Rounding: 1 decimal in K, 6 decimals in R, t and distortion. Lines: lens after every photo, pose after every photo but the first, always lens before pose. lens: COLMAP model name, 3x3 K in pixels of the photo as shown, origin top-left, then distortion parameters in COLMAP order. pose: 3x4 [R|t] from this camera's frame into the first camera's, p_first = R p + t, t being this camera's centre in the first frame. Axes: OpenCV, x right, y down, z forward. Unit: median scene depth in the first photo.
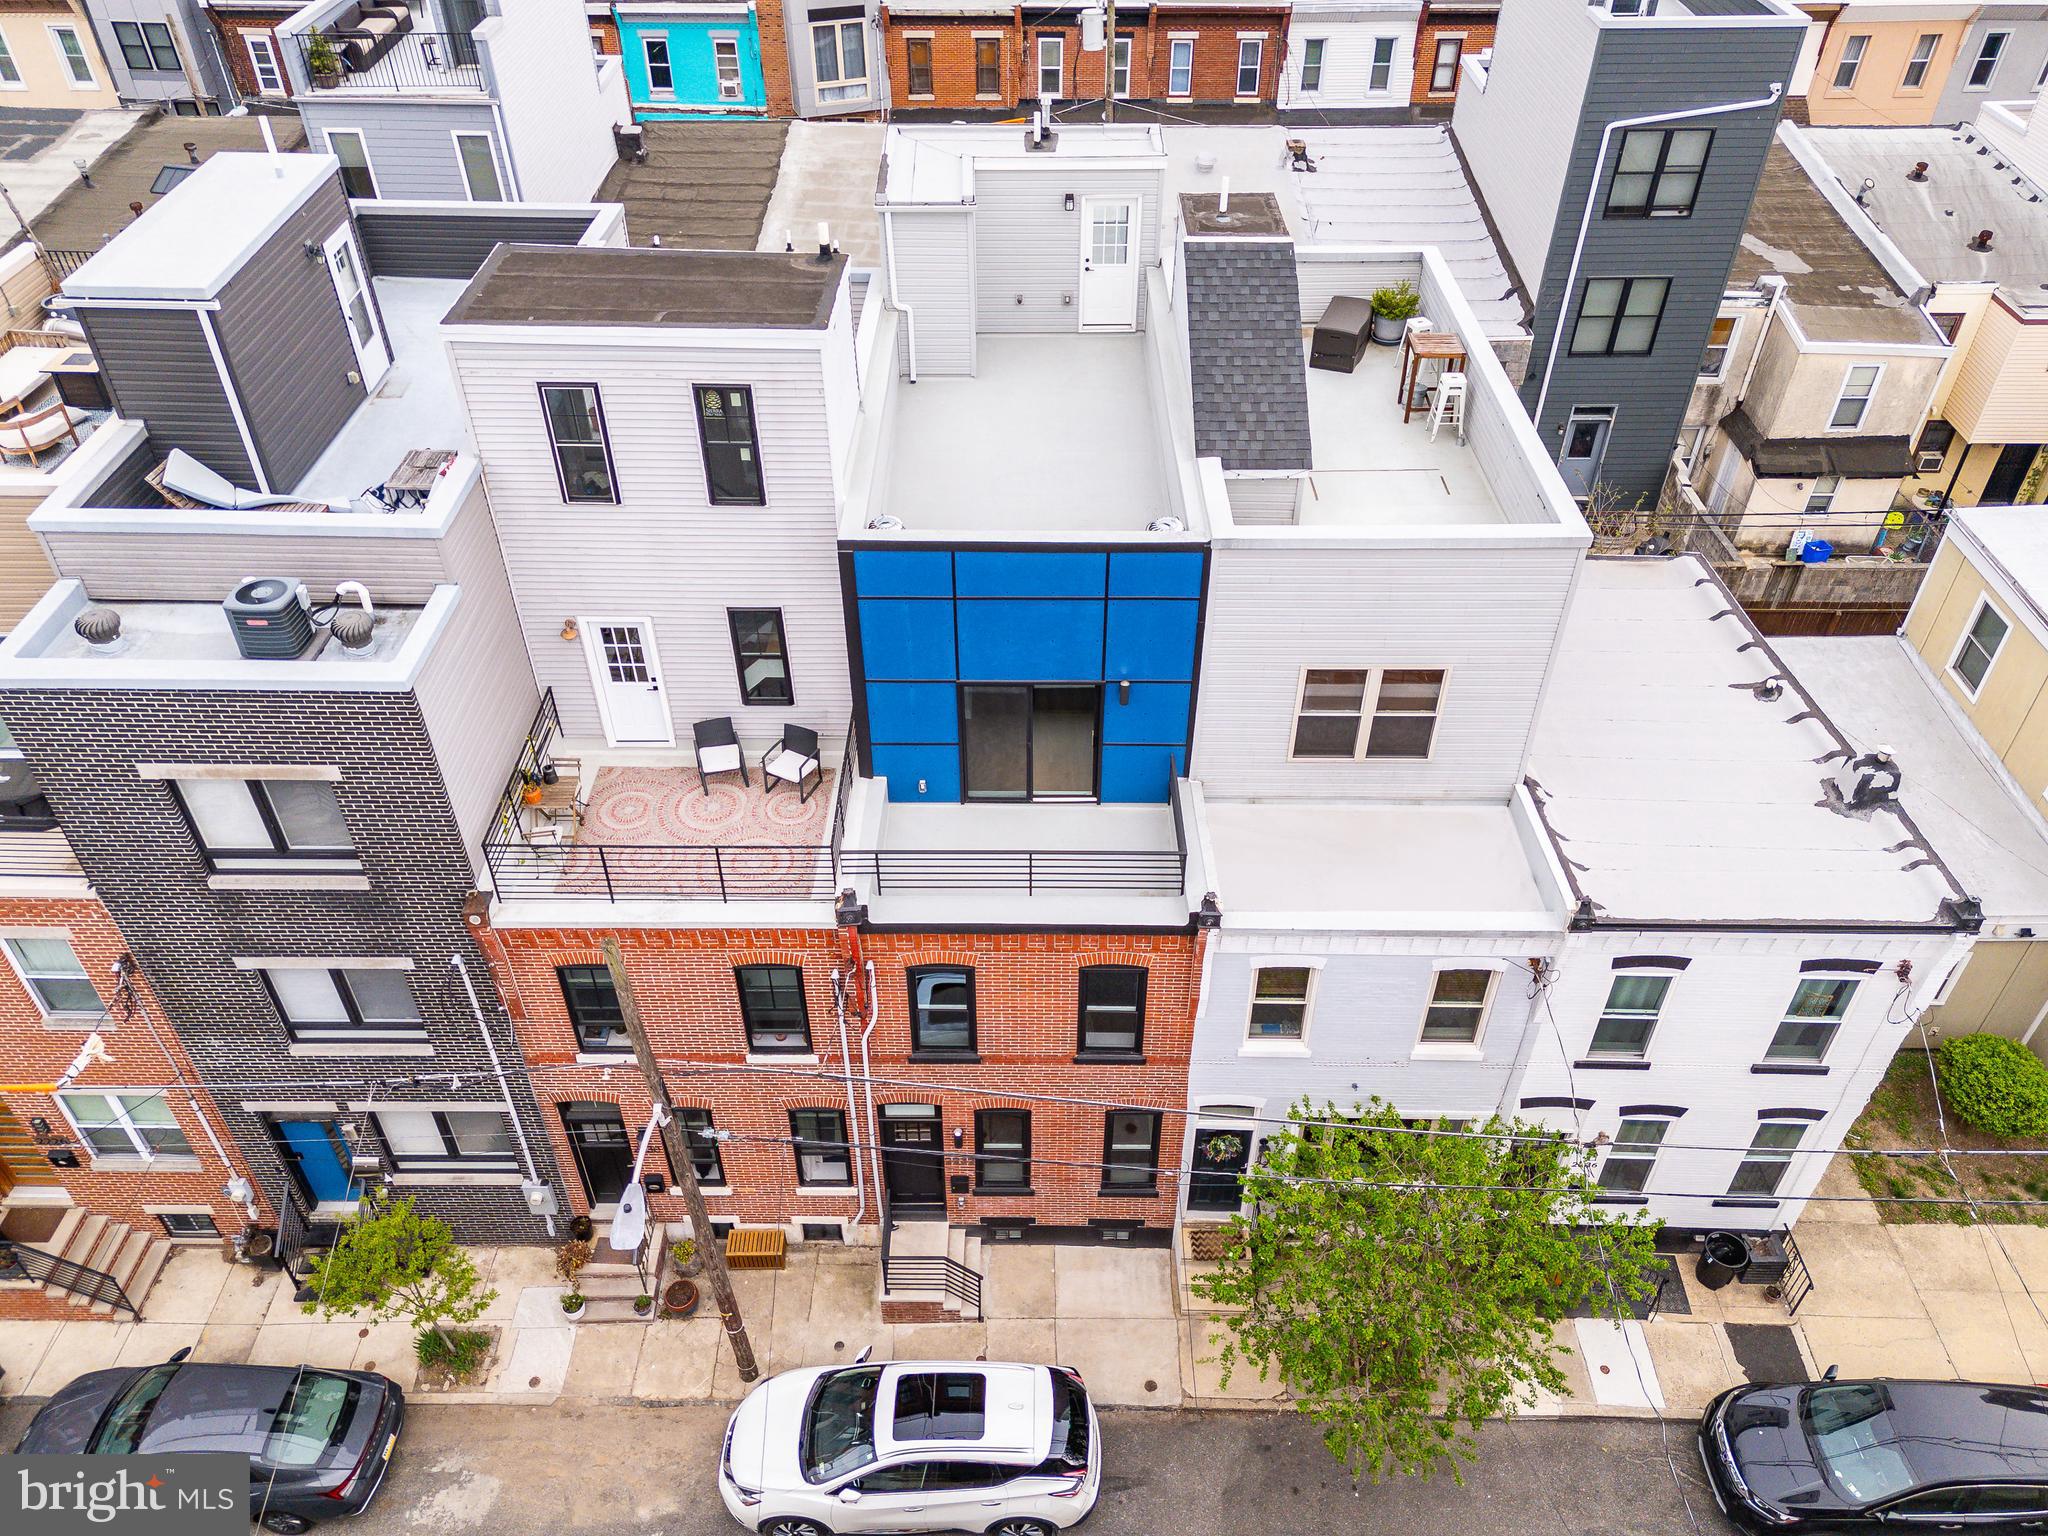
lens RADIAL K [[1509.0, 0, 1004.9], [0, 1509.0, 733.0], [0, 0, 1]] dist [0.074863, -0.049922]
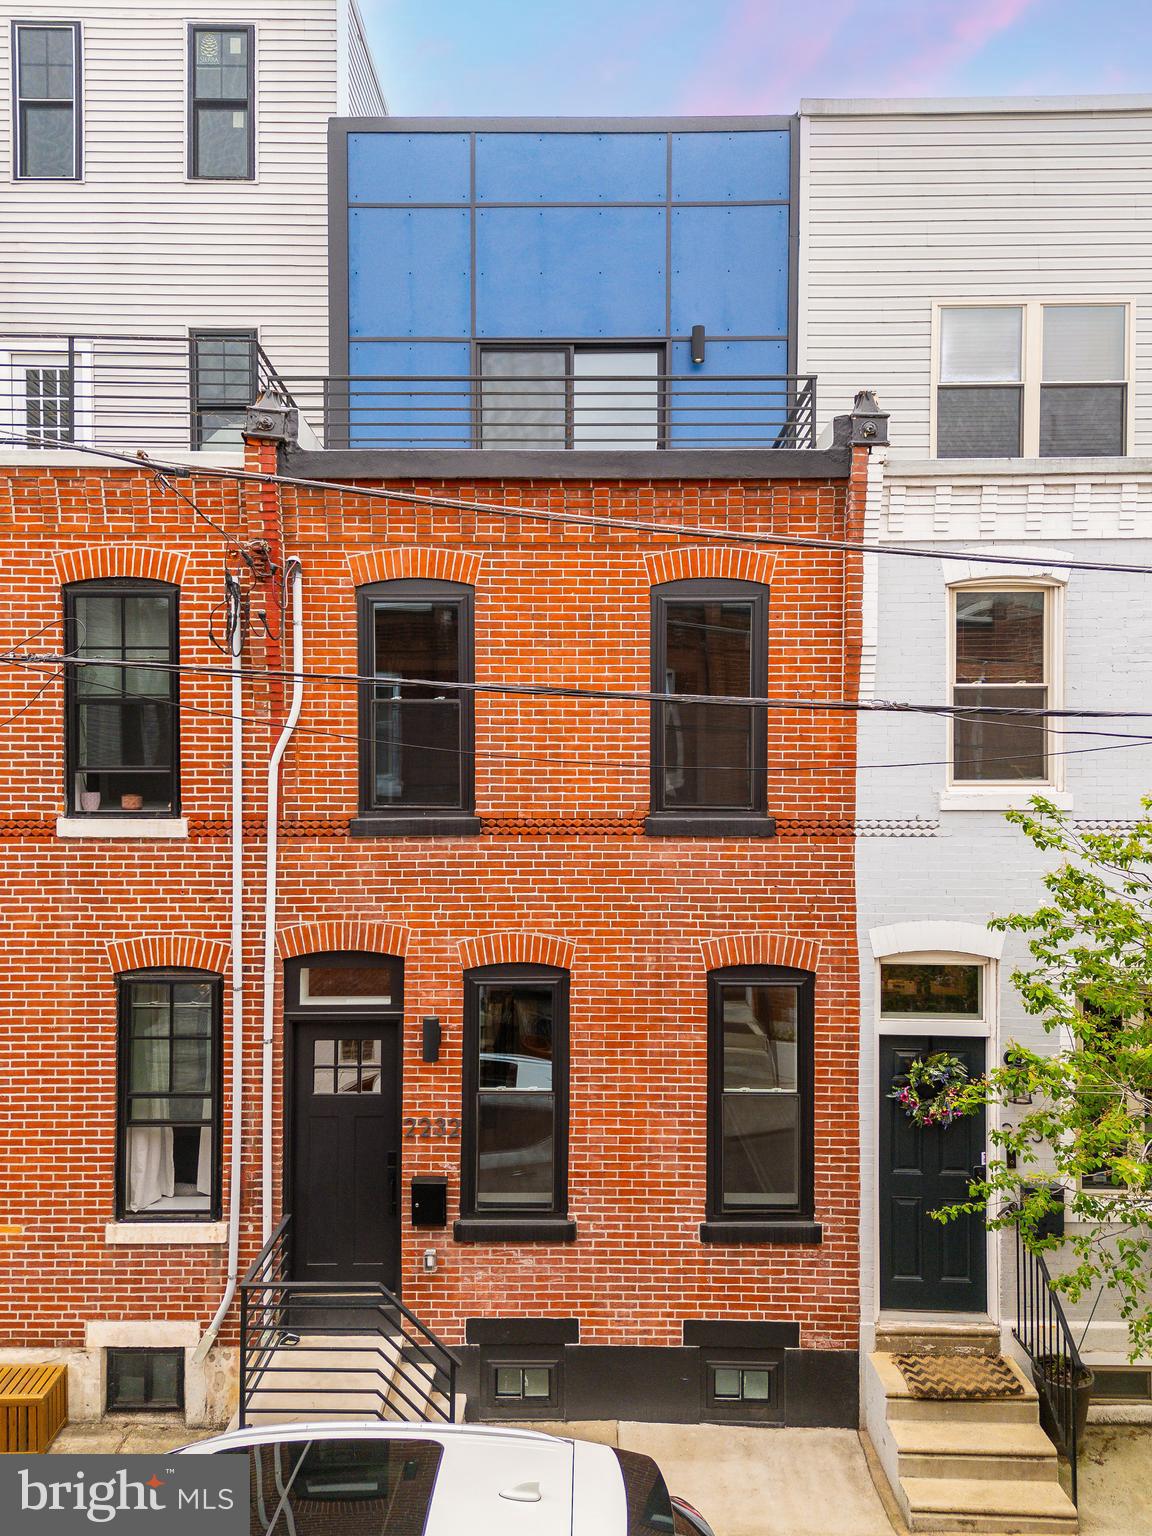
lens RADIAL K [[1113.3, 0, 570.4], [0, 1113.3, 765.1], [0, 0, 1]] dist [0.108033, -0.102138]
pose [[0.999914, 0.010904, 0.007304, 0.013485], [-0.003973, 0.781885, -0.623410, 0.427020], [-0.012509, 0.623327, 0.781861, 0.622598]]
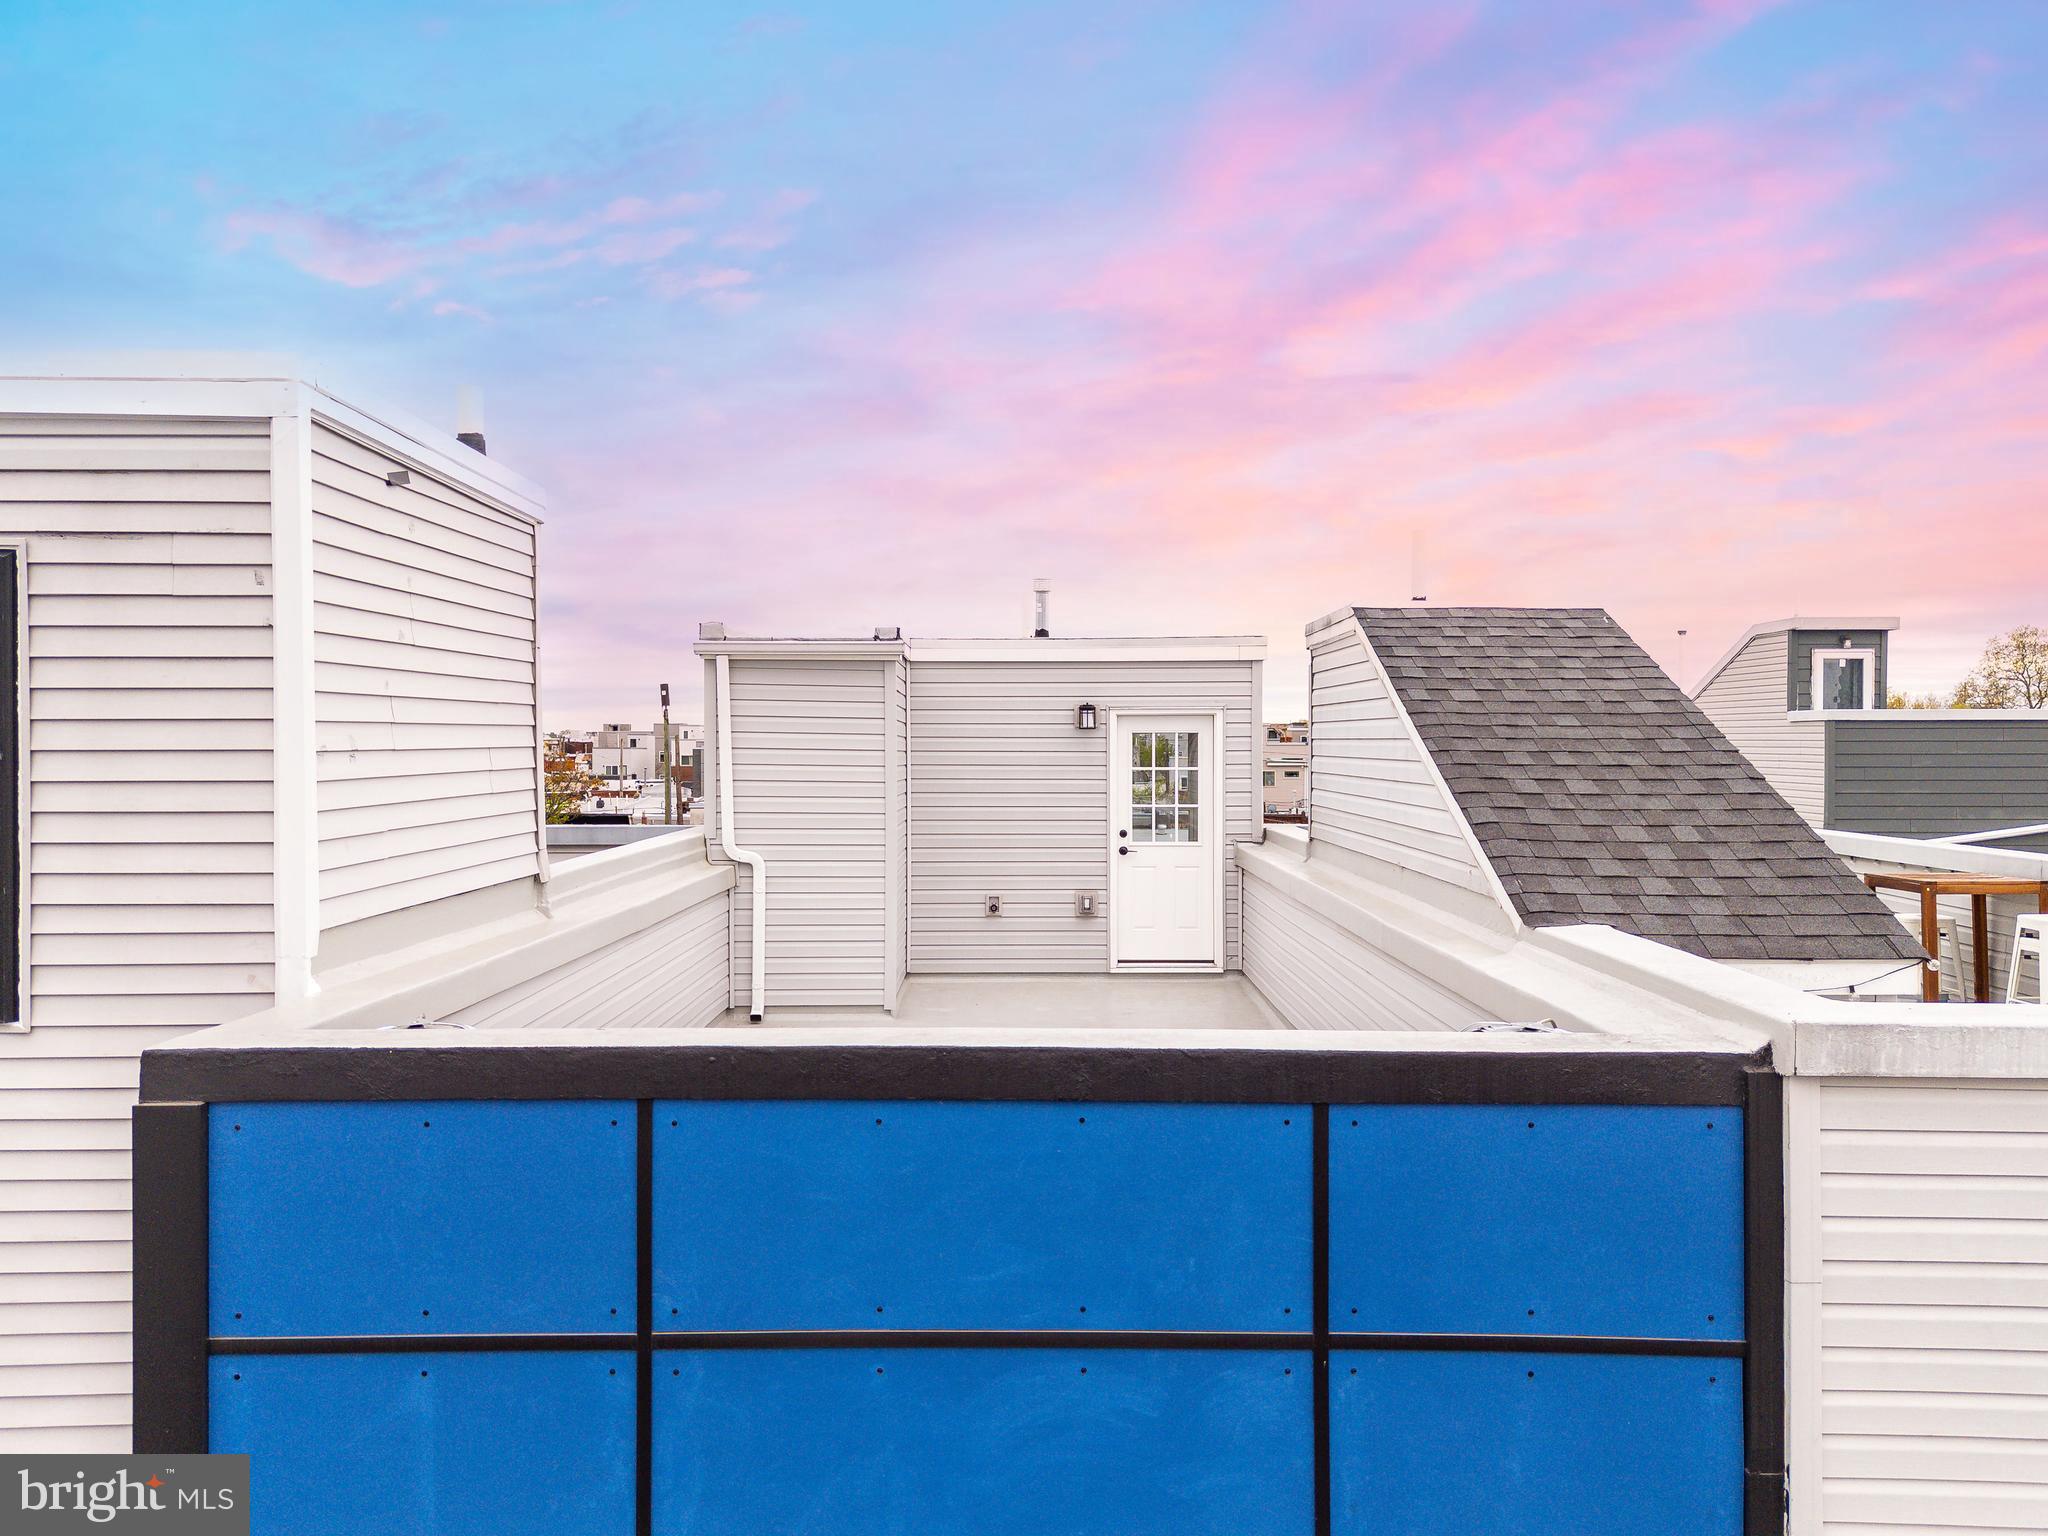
lens RADIAL K [[1500.5, 0, 1022.0], [0, 1500.5, 759.6], [0, 0, 1]] dist [0.100822, -0.087838]
pose [[0.999952, 0.006071, 0.007653, 0.017492], [-0.000093, 0.789327, -0.613972, -0.016001], [-0.009768, 0.613942, 0.789290, 0.660530]]
